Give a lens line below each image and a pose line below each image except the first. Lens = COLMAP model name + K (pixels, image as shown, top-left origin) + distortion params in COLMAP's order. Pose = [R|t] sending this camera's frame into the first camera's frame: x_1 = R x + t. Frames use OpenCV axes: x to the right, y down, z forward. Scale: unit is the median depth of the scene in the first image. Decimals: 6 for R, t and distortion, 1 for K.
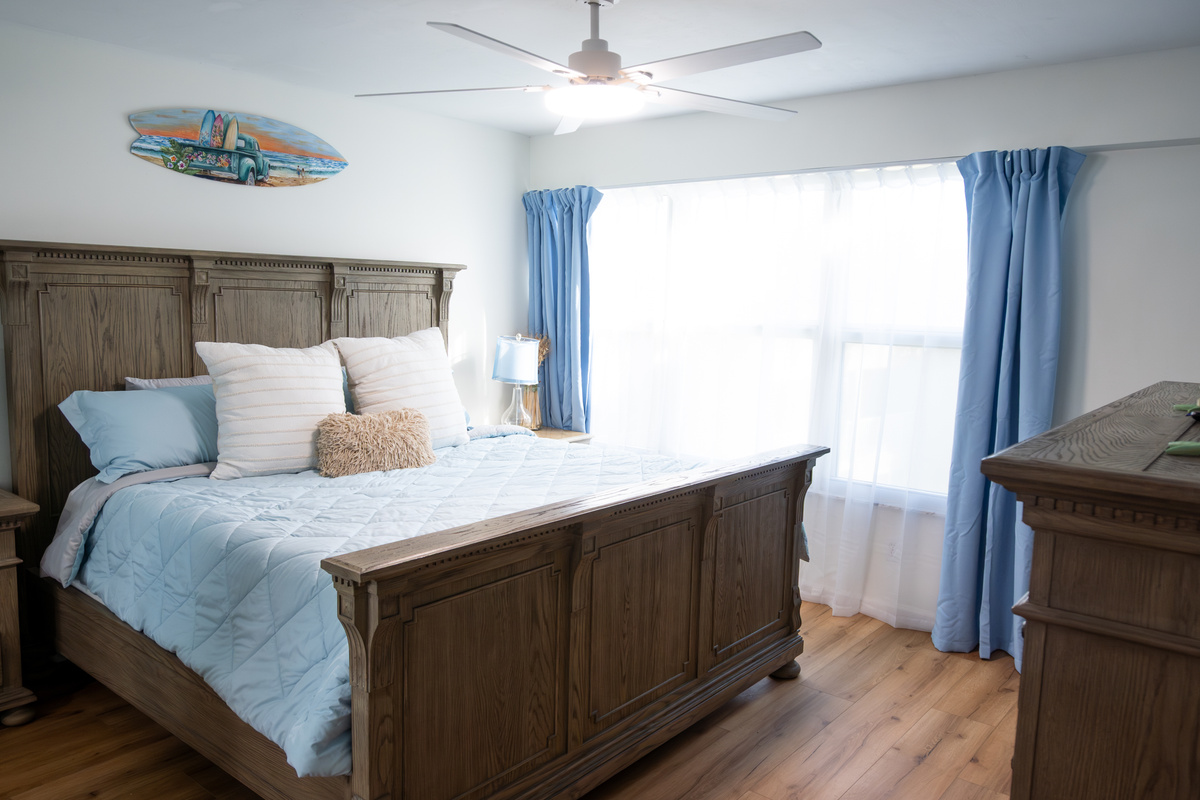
lens RADIAL K [[870.9, 0, 601.5], [0, 870.9, 392.9], [0, 0, 1]] dist [-0.005080, -0.000089]
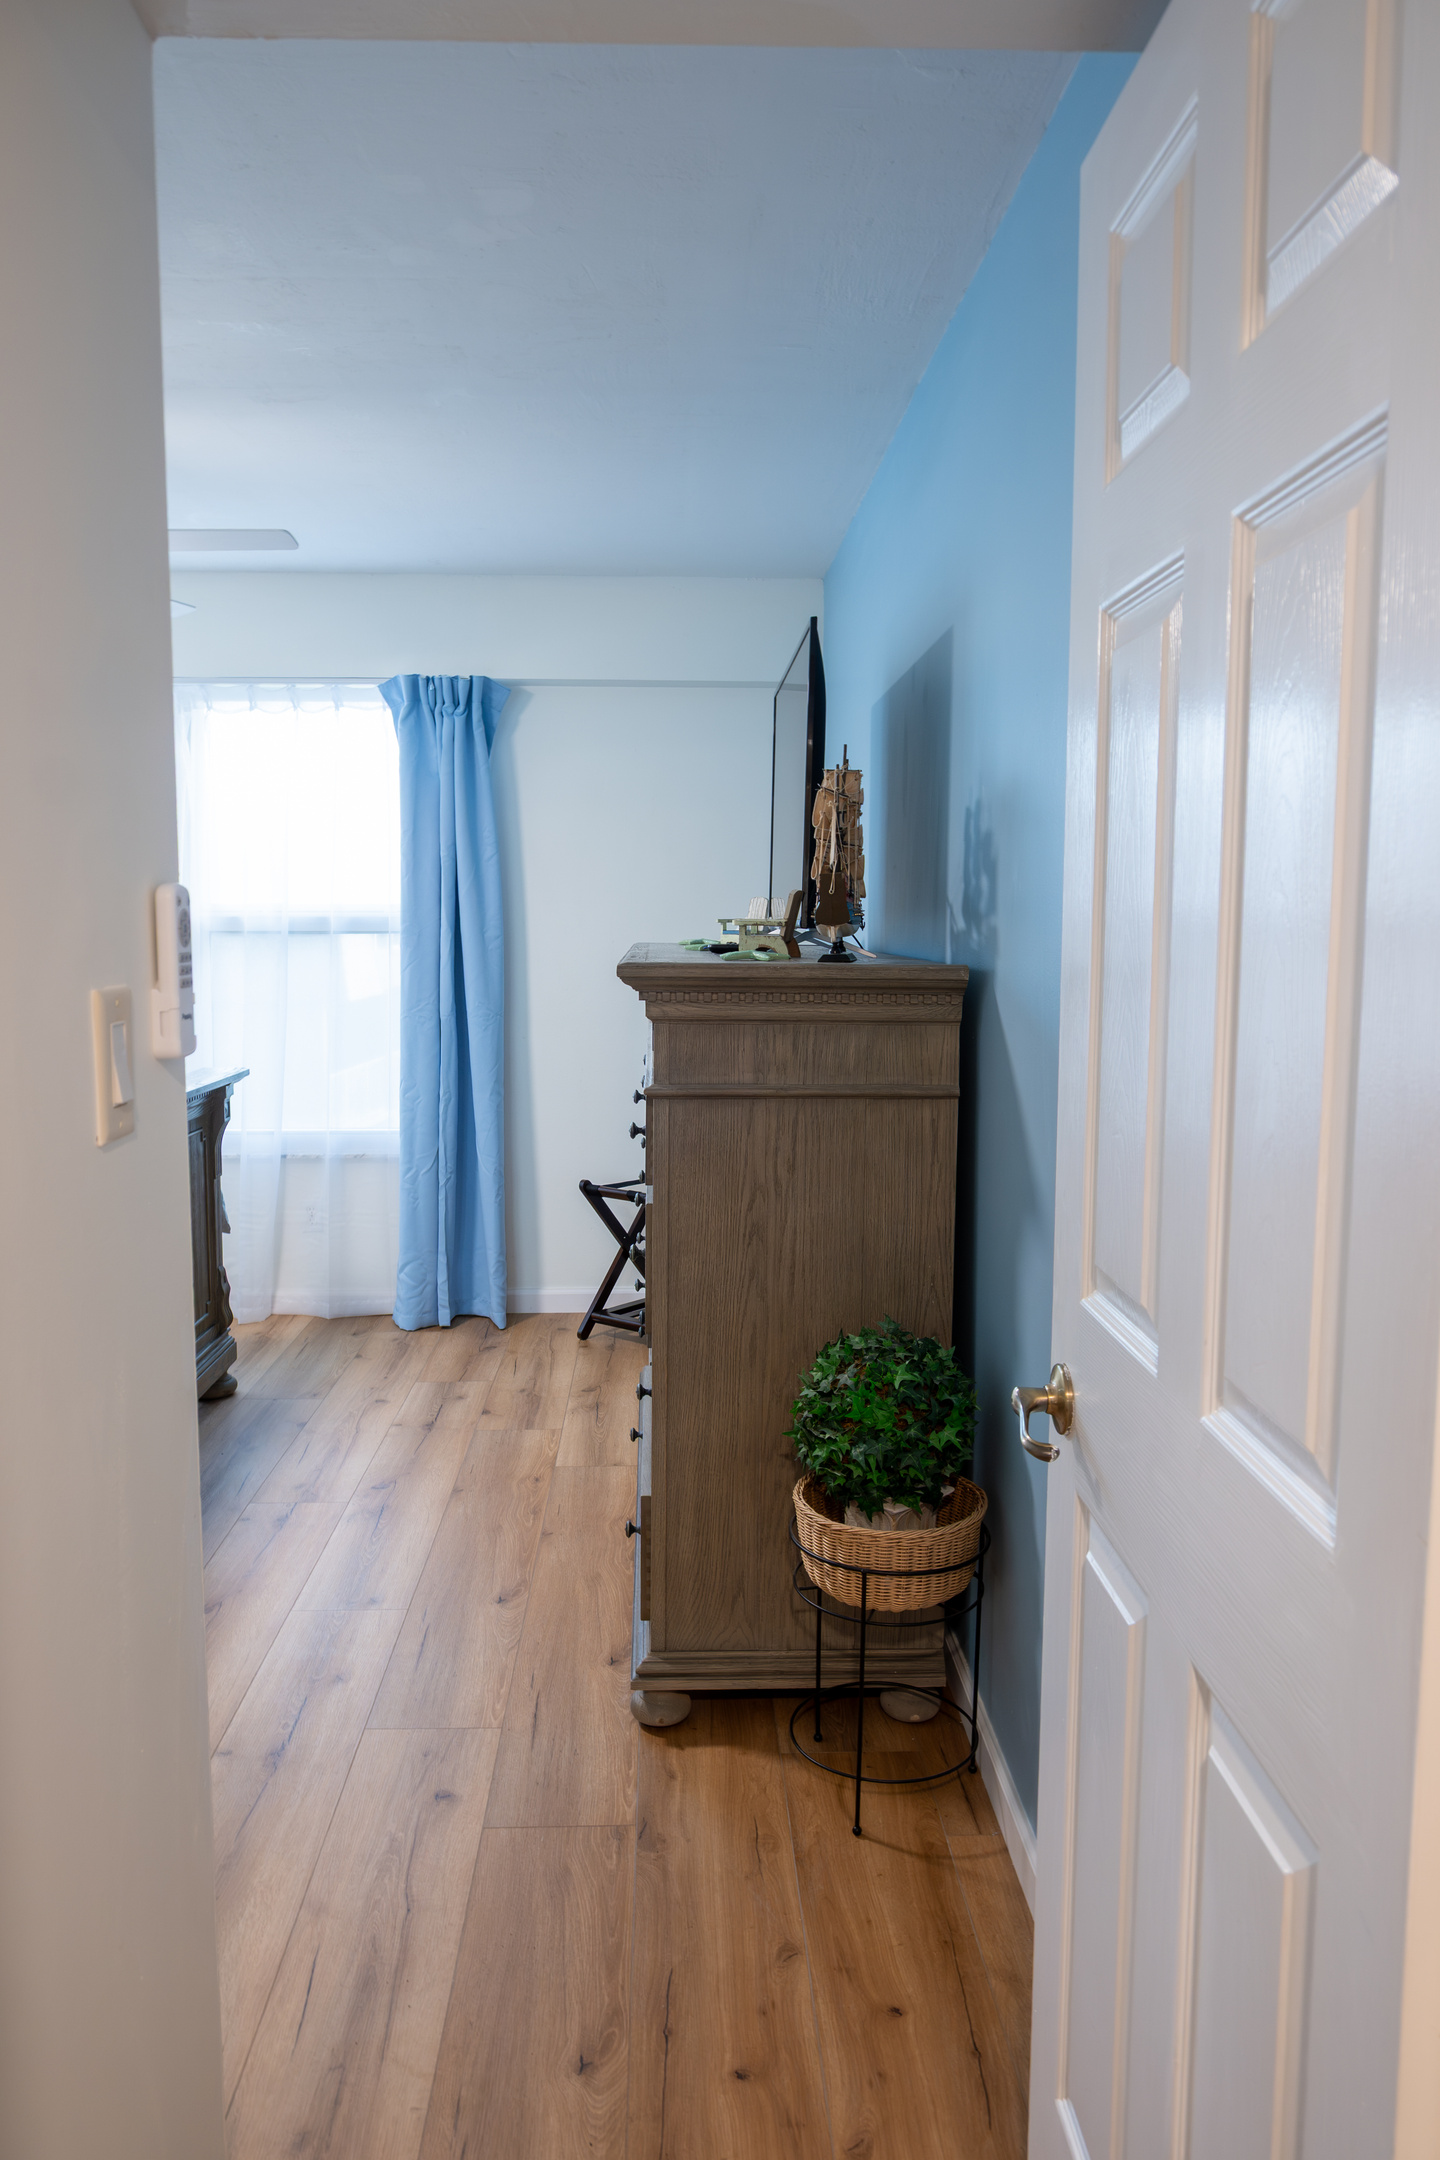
lens RADIAL K [[1586.8, 0, 715.7], [0, 1586.8, 1079.5], [0, 0, 1]] dist [-0.012564, 0.000663]
pose [[0.749492, -0.090524, 0.655795, -0.325068], [0.088033, 0.995438, 0.036796, 0.059849], [-0.656134, 0.030153, 0.754042, -0.260559]]
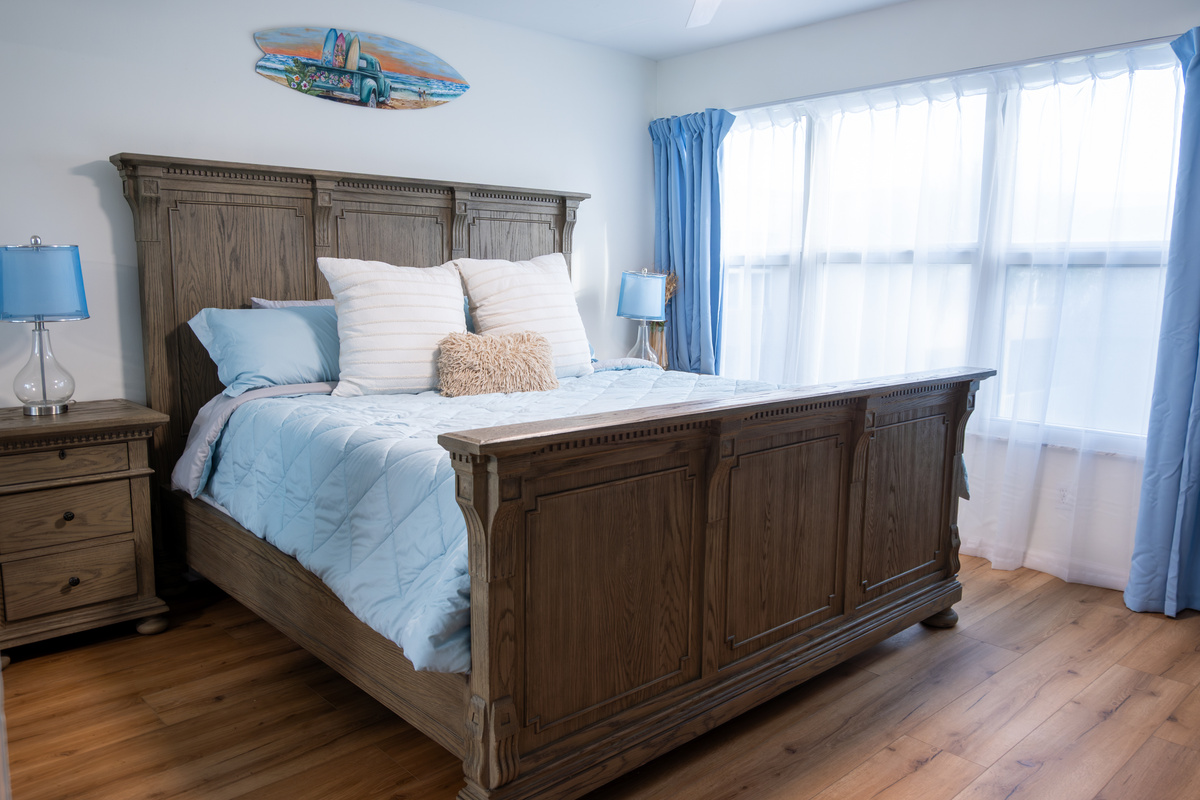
lens RADIAL K [[881.6, 0, 600.6], [0, 881.6, 398.8], [0, 0, 1]] dist [-0.012564, 0.000663]
pose [[0.990449, 0.005631, -0.137765, -0.013701], [-0.002542, 0.999742, 0.022590, 0.075256], [0.137857, -0.022024, 0.990207, 0.058661]]
